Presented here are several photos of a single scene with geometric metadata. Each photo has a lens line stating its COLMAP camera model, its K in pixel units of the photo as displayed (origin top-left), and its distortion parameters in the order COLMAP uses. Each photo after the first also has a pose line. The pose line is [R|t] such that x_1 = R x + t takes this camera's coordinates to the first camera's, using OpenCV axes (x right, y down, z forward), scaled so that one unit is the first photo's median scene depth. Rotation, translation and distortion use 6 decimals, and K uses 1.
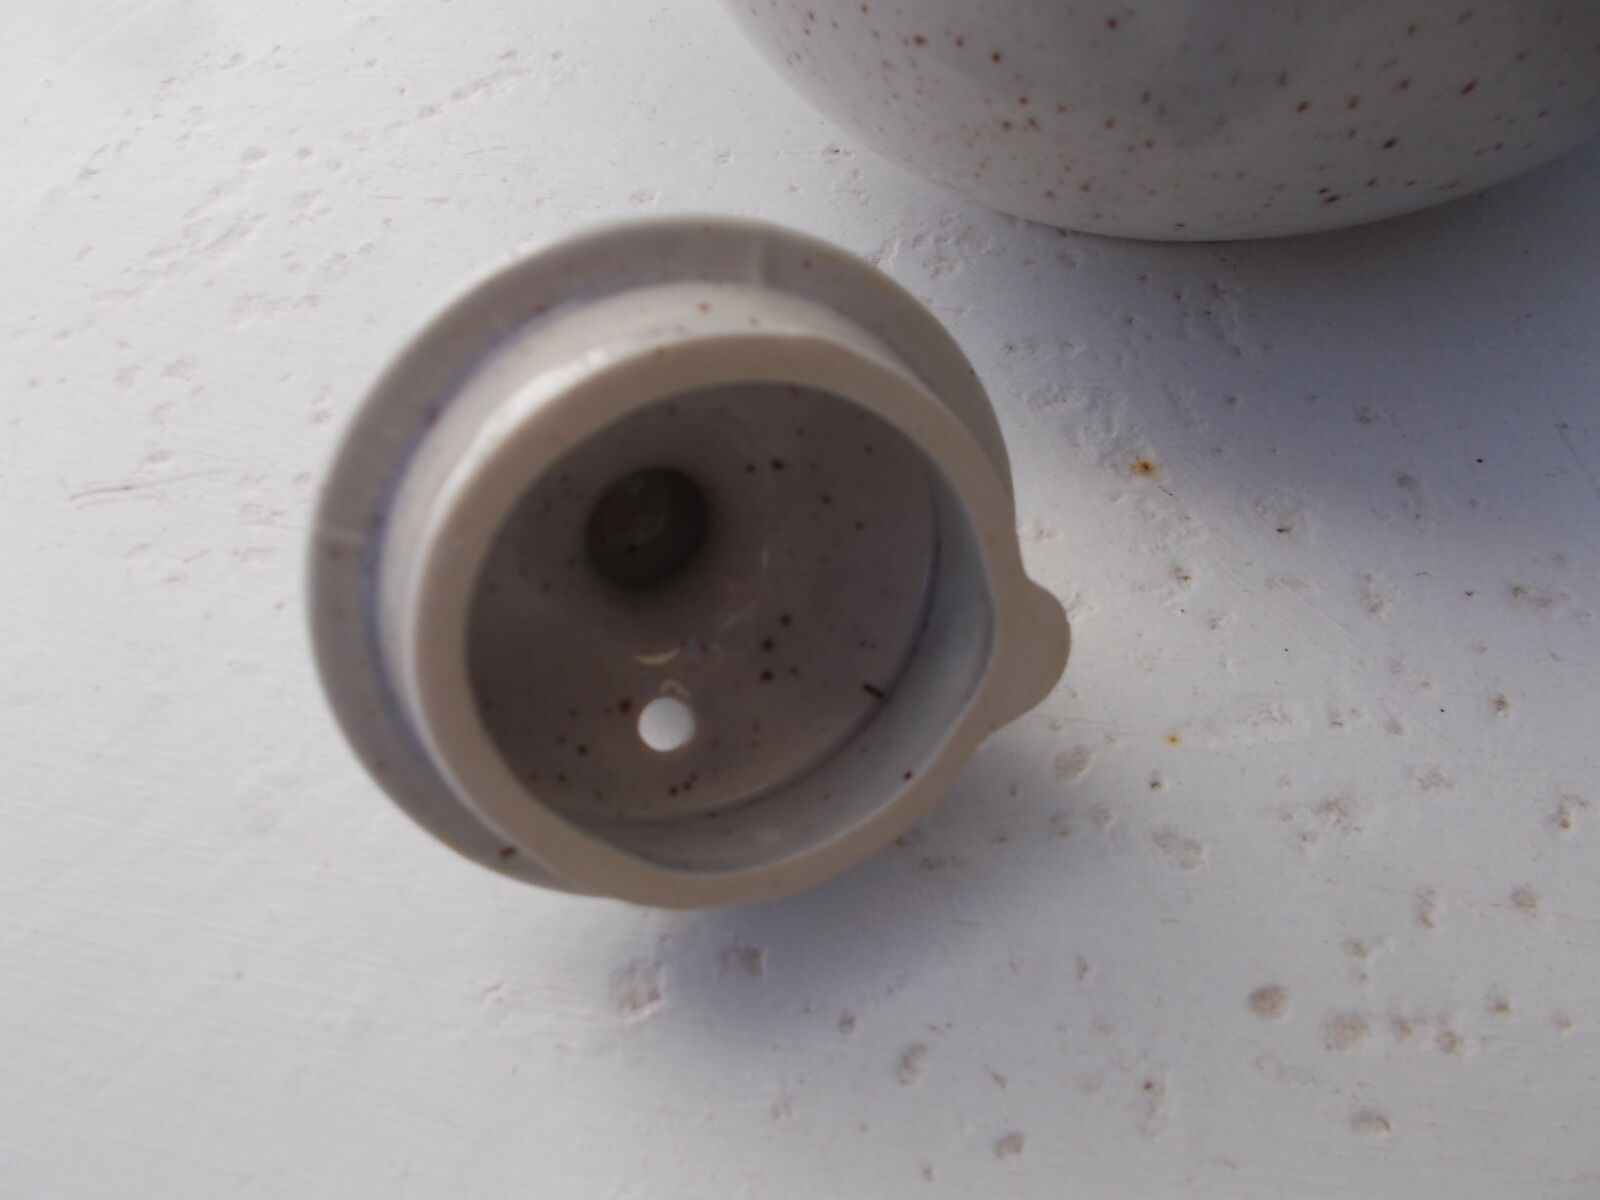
lens RADIAL K [[1213.3, 0, 794.5], [0, 1213.3, 594.6], [0, 0, 1]] dist [0.029415, -0.034598]
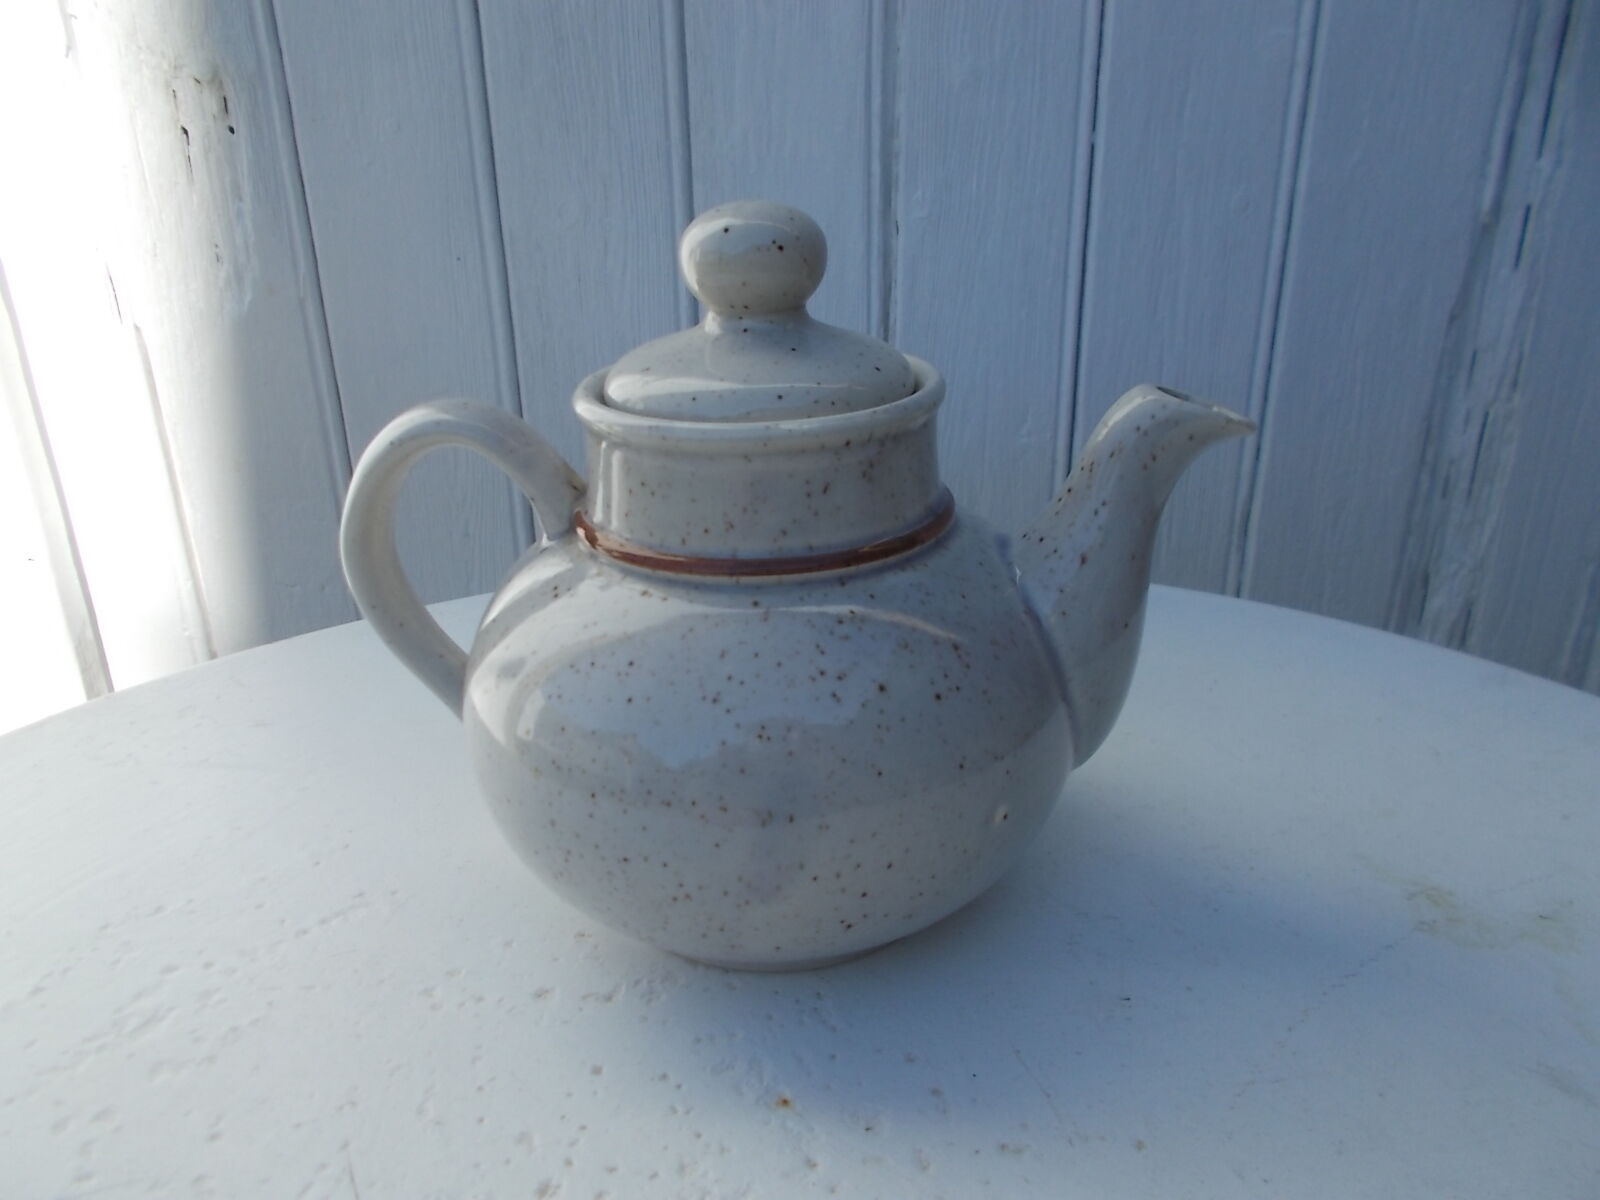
lens RADIAL K [[1213.3, 0, 800.6], [0, 1213.3, 589.6], [0, 0, 1]] dist [0.029415, -0.034598]
pose [[0.977003, -0.003782, 0.213190, -0.026617], [0.136185, 0.780404, -0.610265, 0.307884], [-0.164067, 0.625264, 0.762973, -0.569011]]
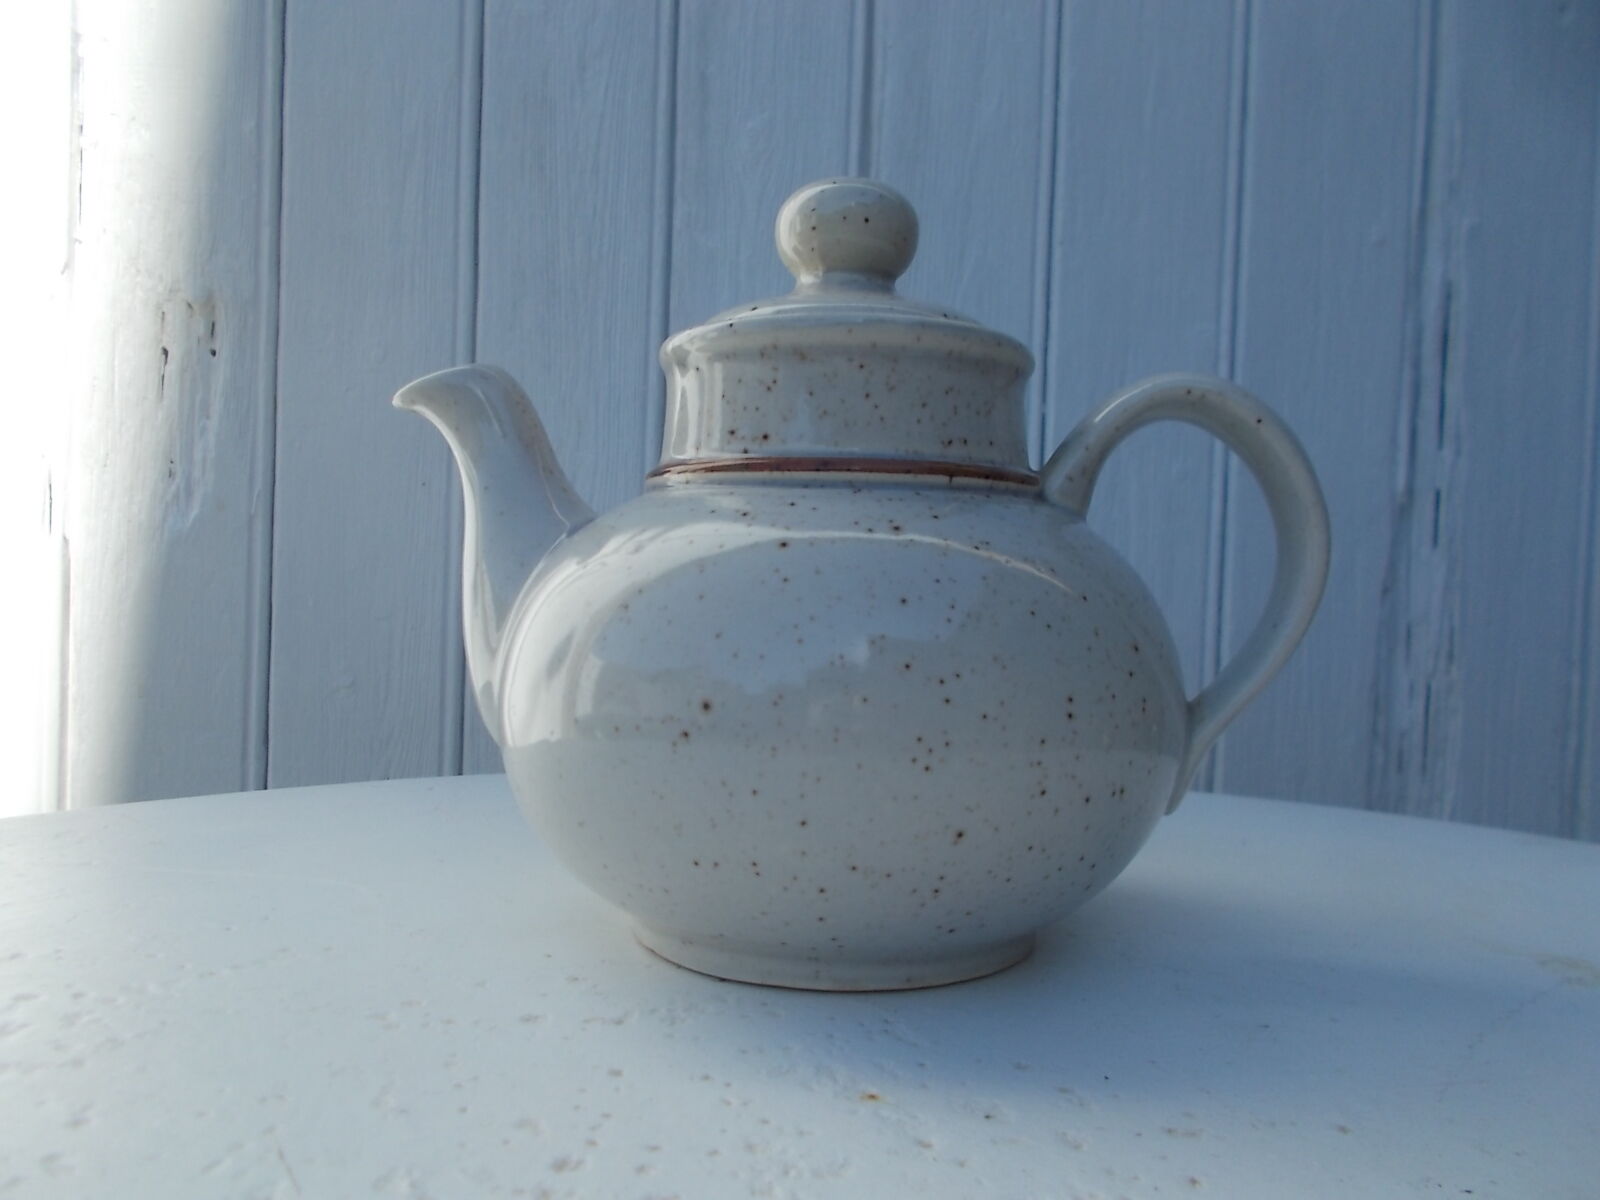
lens RADIAL K [[1213.3, 0, 797.6], [0, 1213.3, 596.5], [0, 0, 1]] dist [0.029415, -0.034598]
pose [[0.950851, 0.122421, 0.284423, -0.165235], [0.184447, 0.513873, -0.837803, 0.565033], [-0.248722, 0.849087, 0.466036, 0.026635]]
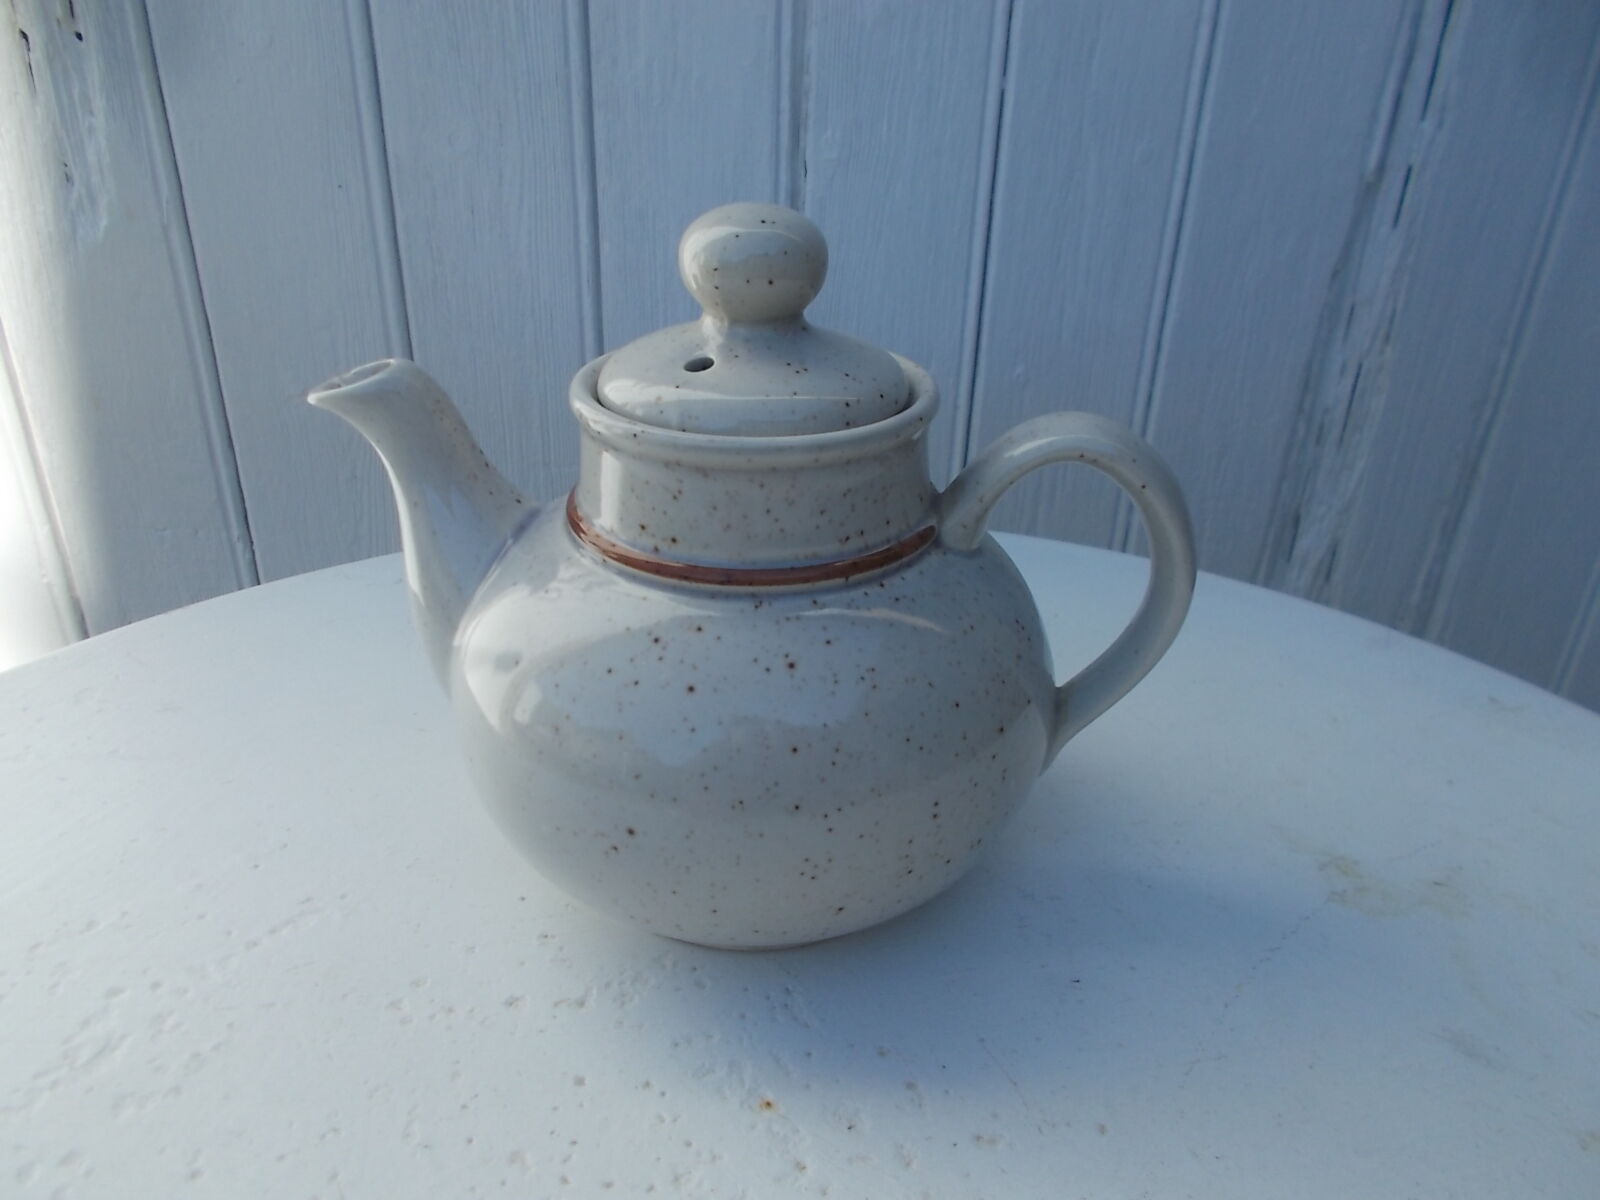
lens RADIAL K [[1213.3, 0, 799.3], [0, 1213.3, 588.3], [0, 0, 1]] dist [0.029415, -0.034598]
pose [[0.944989, -0.031677, 0.325566, -0.167597], [0.206946, 0.828683, -0.520056, 0.163236], [-0.253317, 0.558821, 0.789651, -0.631933]]
